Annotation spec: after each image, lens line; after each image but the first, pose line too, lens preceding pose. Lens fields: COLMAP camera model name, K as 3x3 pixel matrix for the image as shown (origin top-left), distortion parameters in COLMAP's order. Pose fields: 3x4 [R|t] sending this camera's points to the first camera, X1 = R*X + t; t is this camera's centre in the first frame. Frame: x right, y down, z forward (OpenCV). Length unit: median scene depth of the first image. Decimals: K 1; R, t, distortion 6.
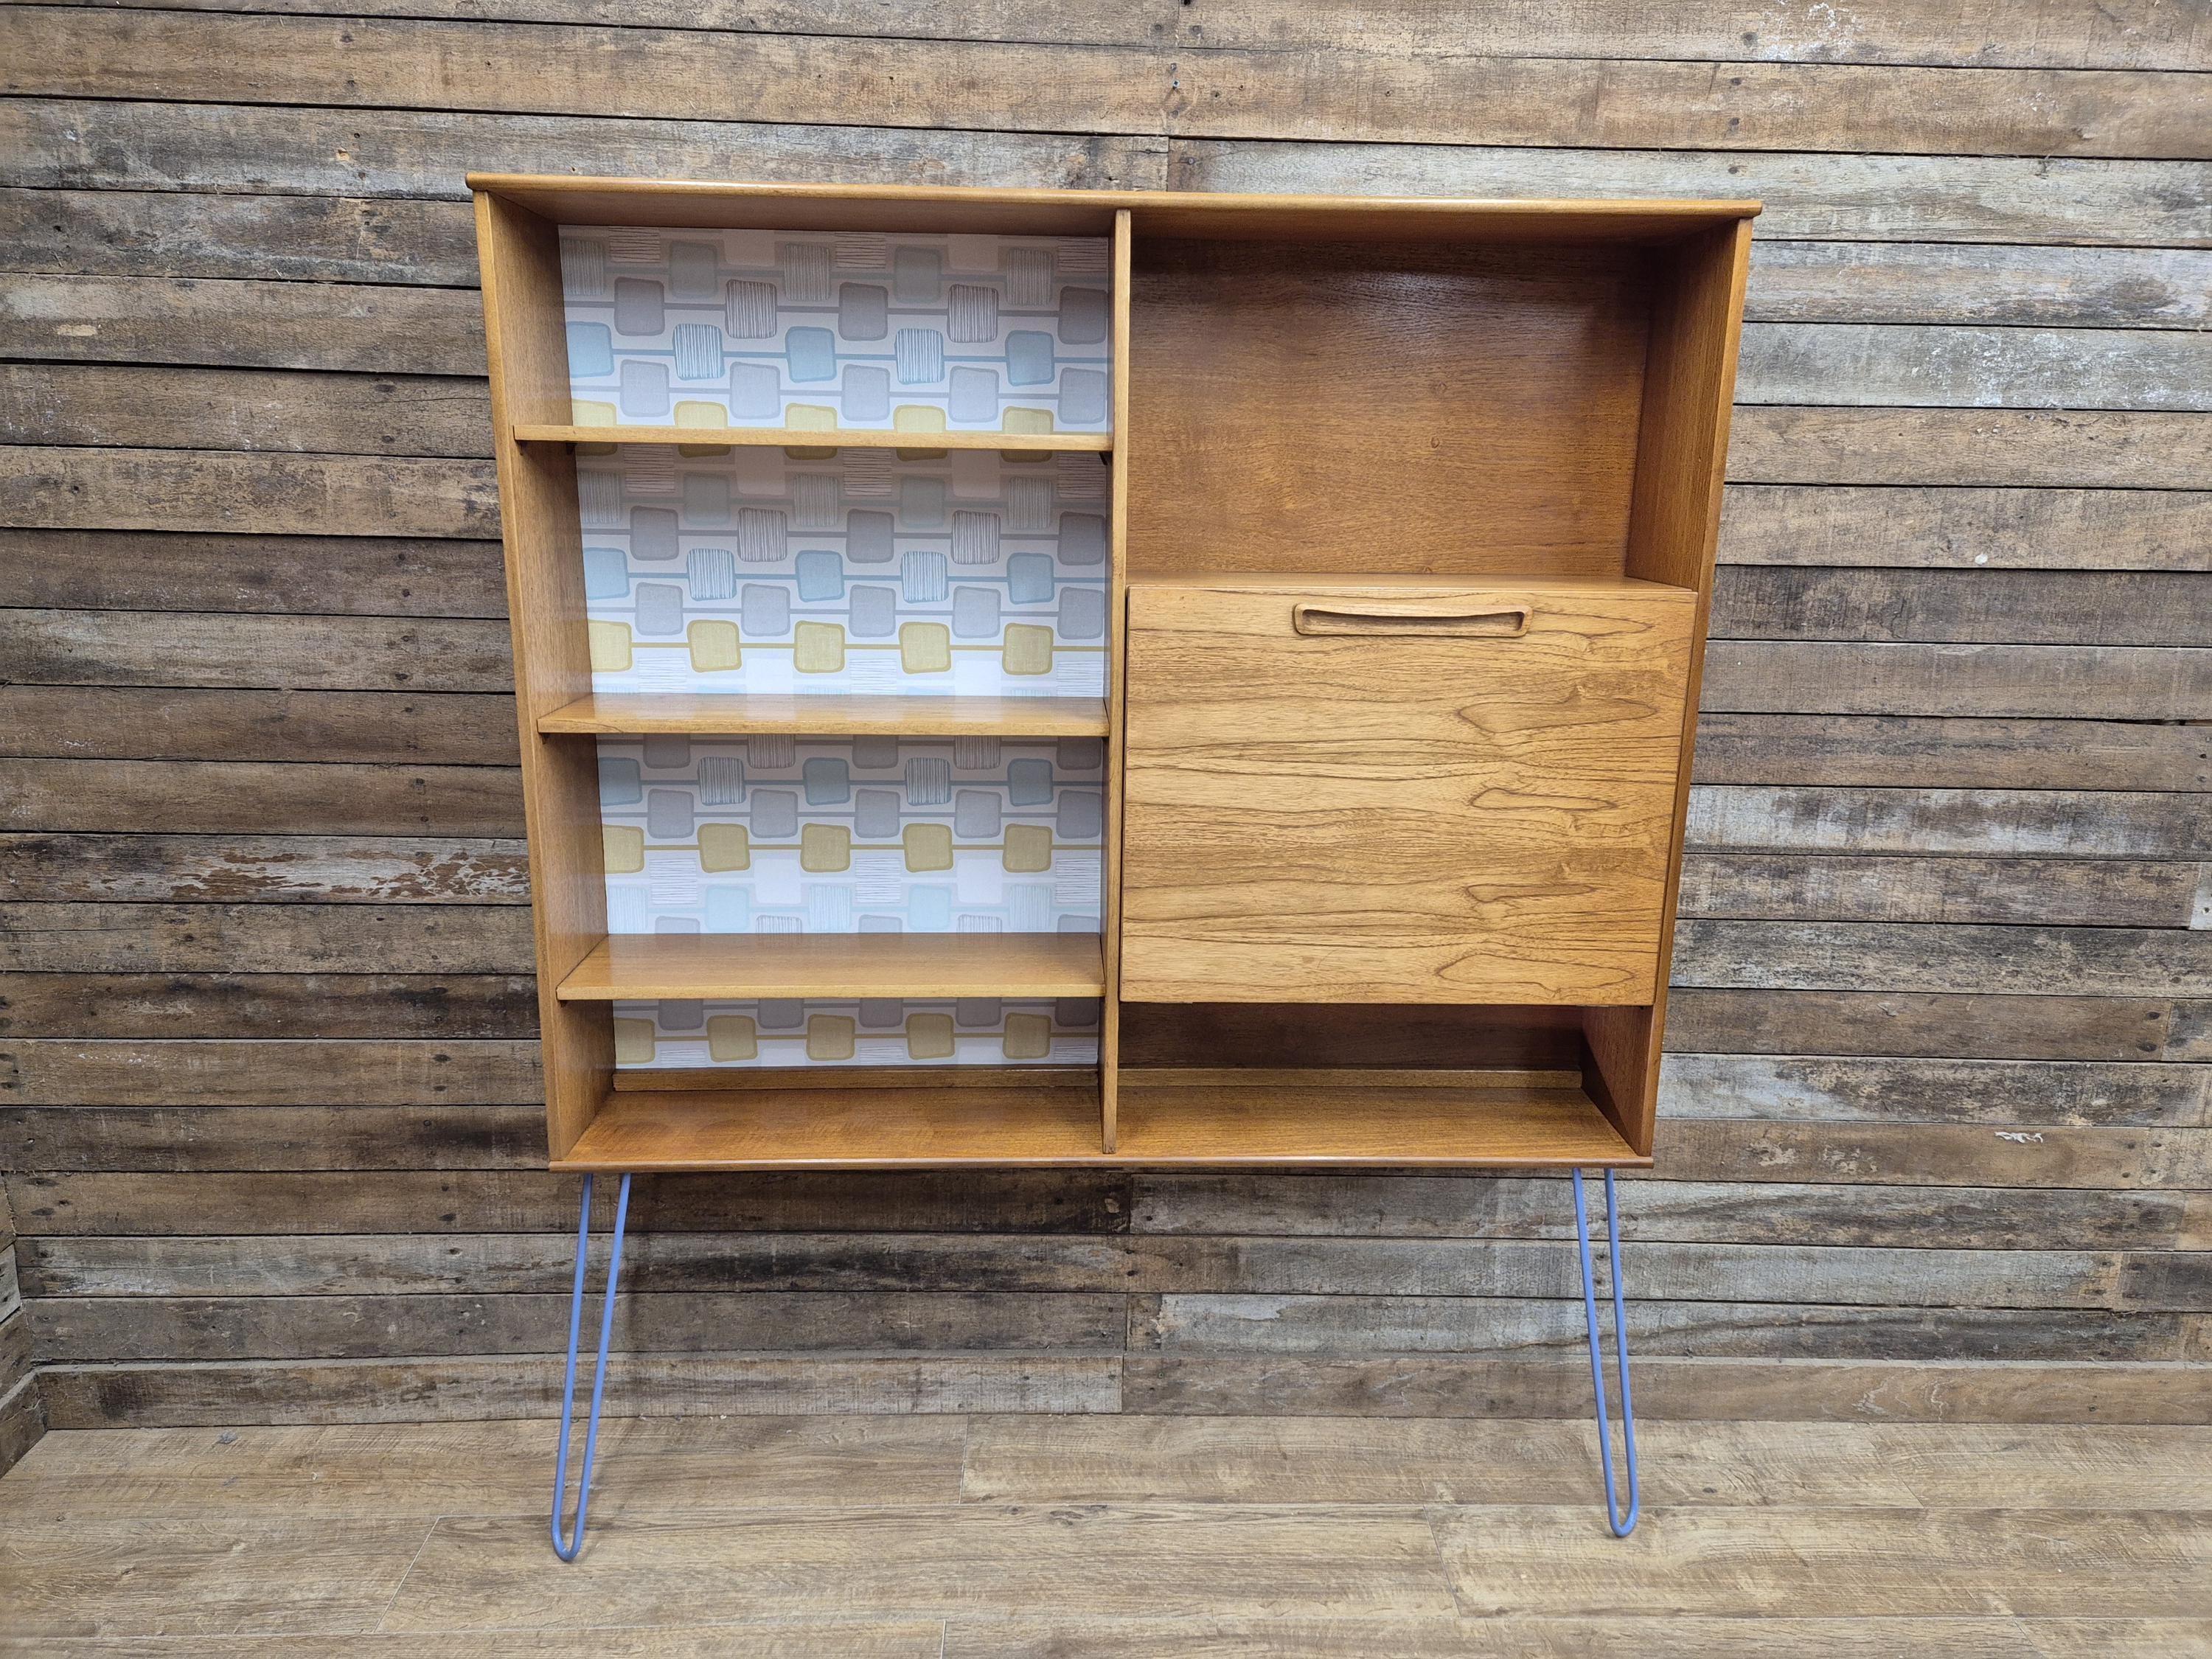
lens RADIAL K [[1485.2, 0, 1108.3], [0, 1485.2, 805.8], [0, 0, 1]] dist [0.071069, -0.057179]
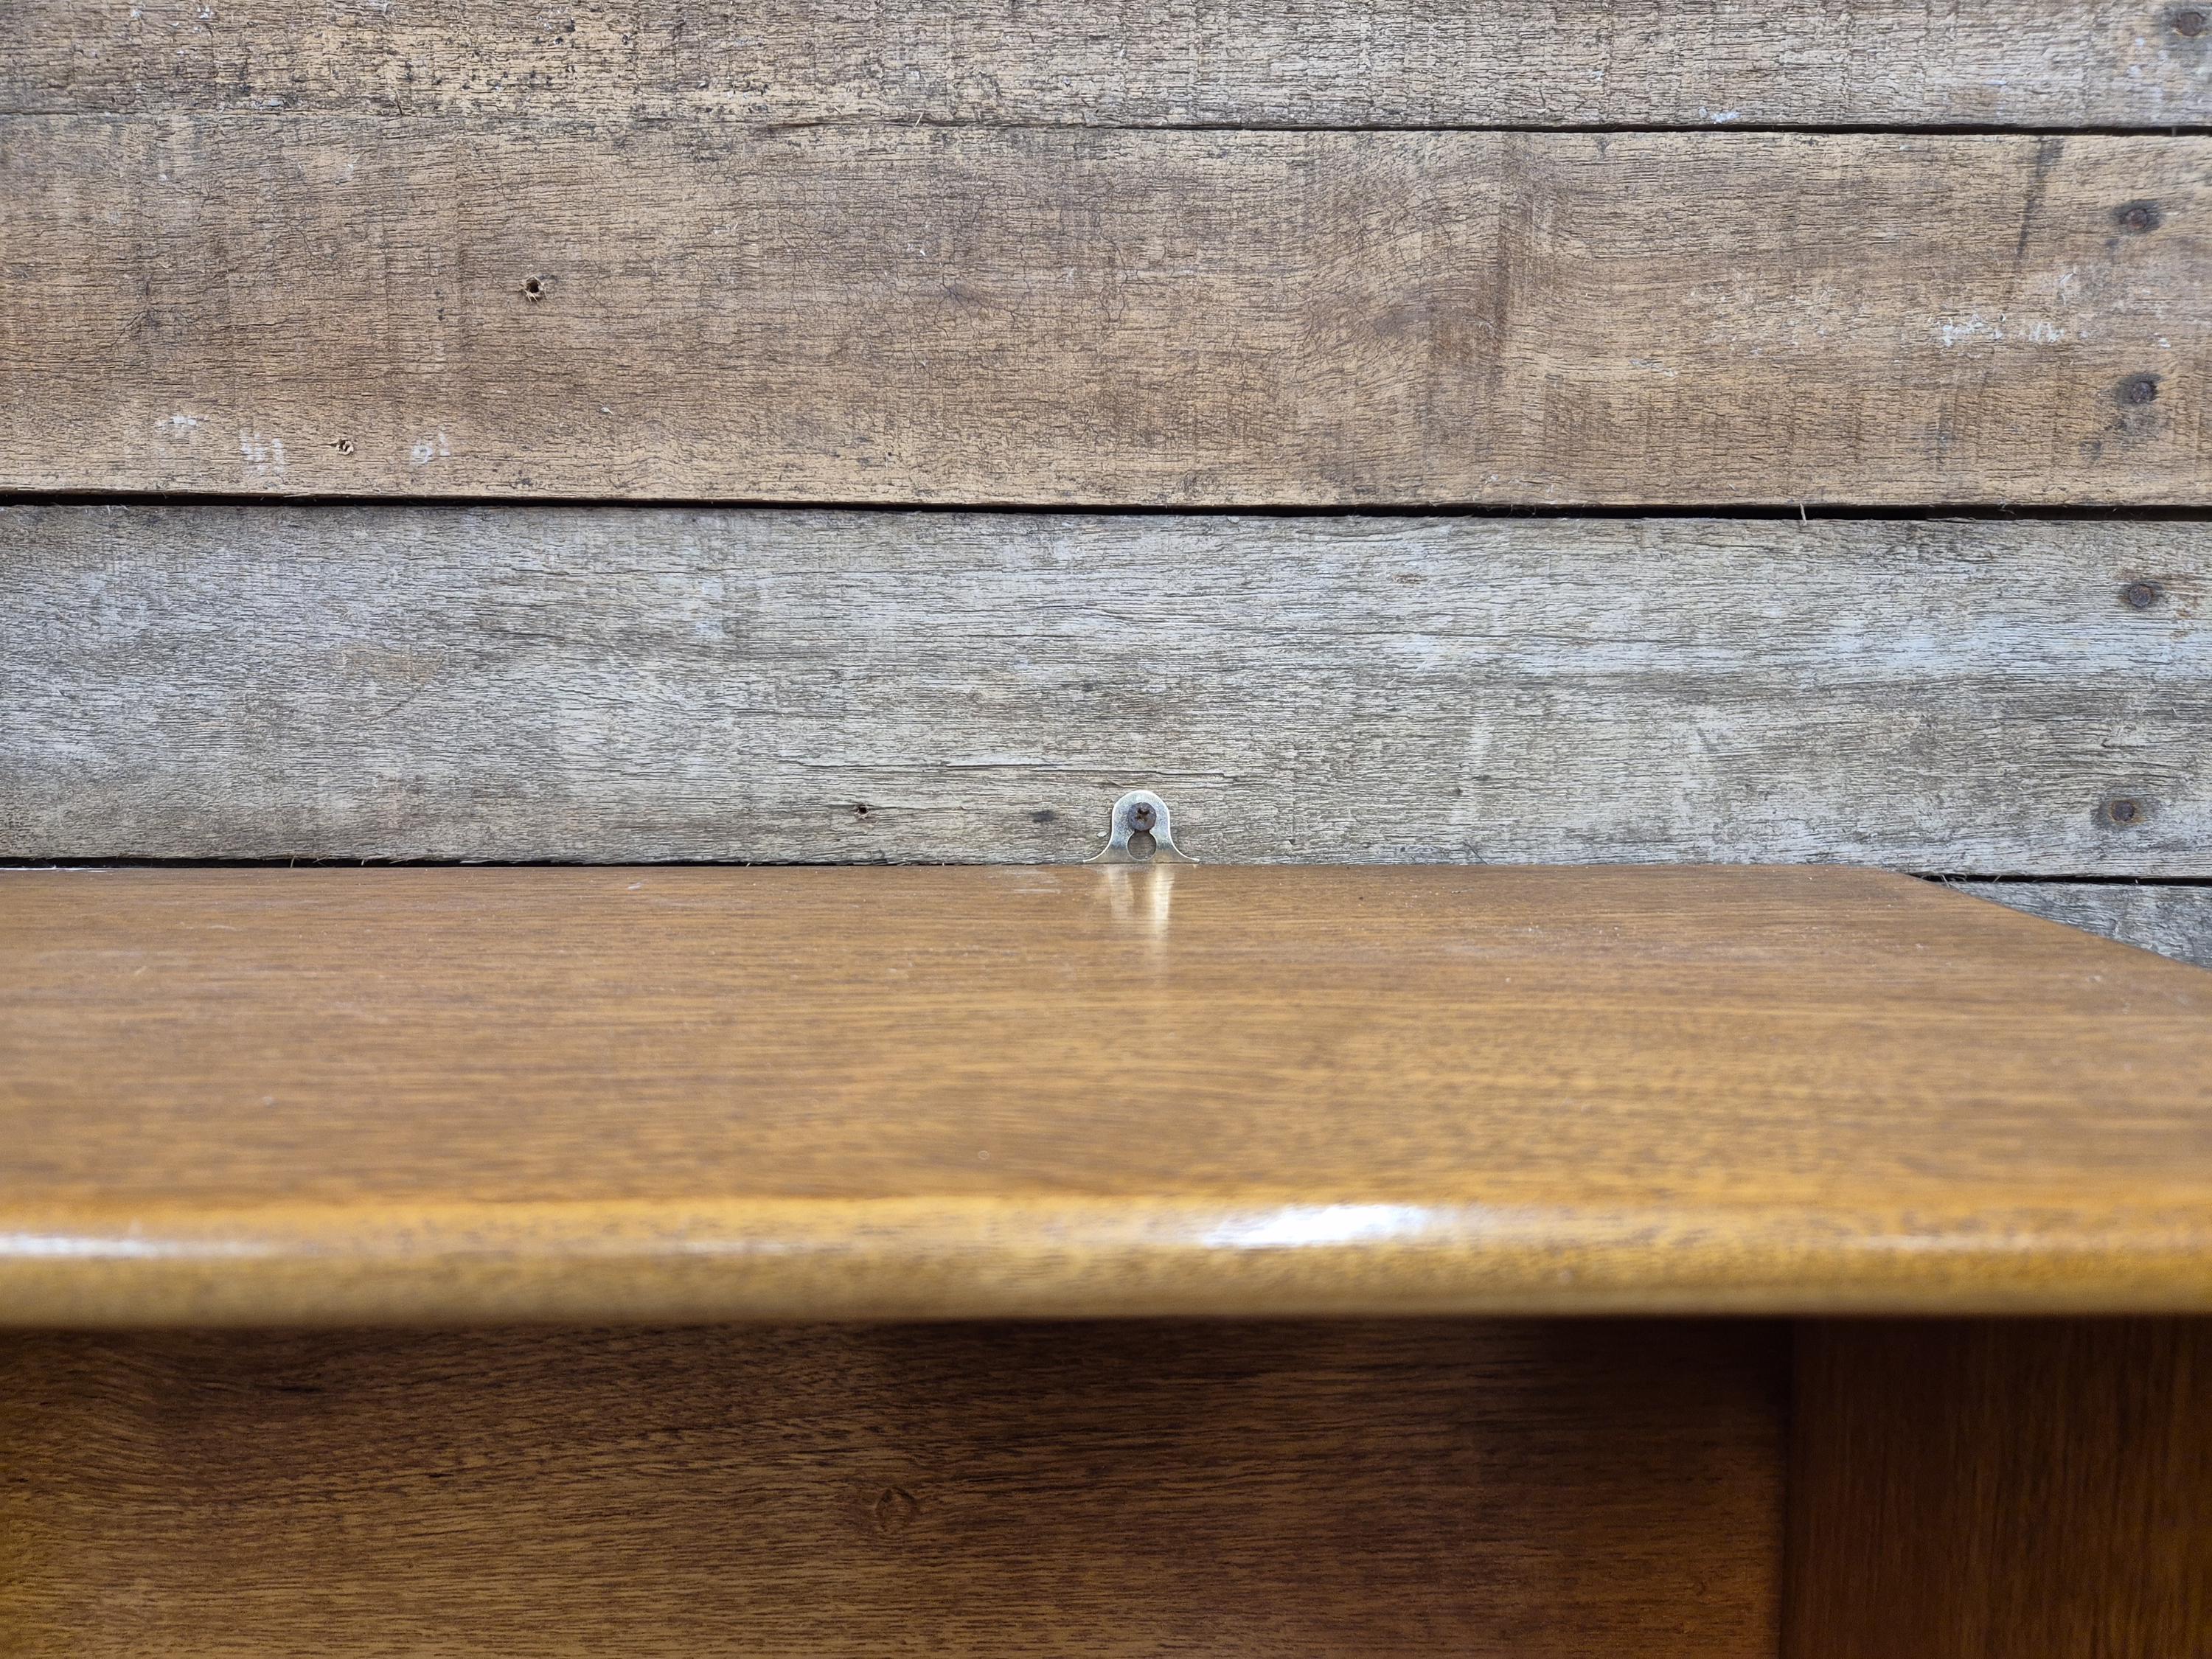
lens RADIAL K [[1481.6, 0, 1149.0], [0, 1481.6, 790.6], [0, 0, 1]] dist [0.040065, -0.029782]
pose [[0.999544, -0.012083, -0.027686, 0.254627], [0.009172, 0.994643, -0.102958, -0.344394], [0.028782, 0.102657, 0.994300, 0.725016]]
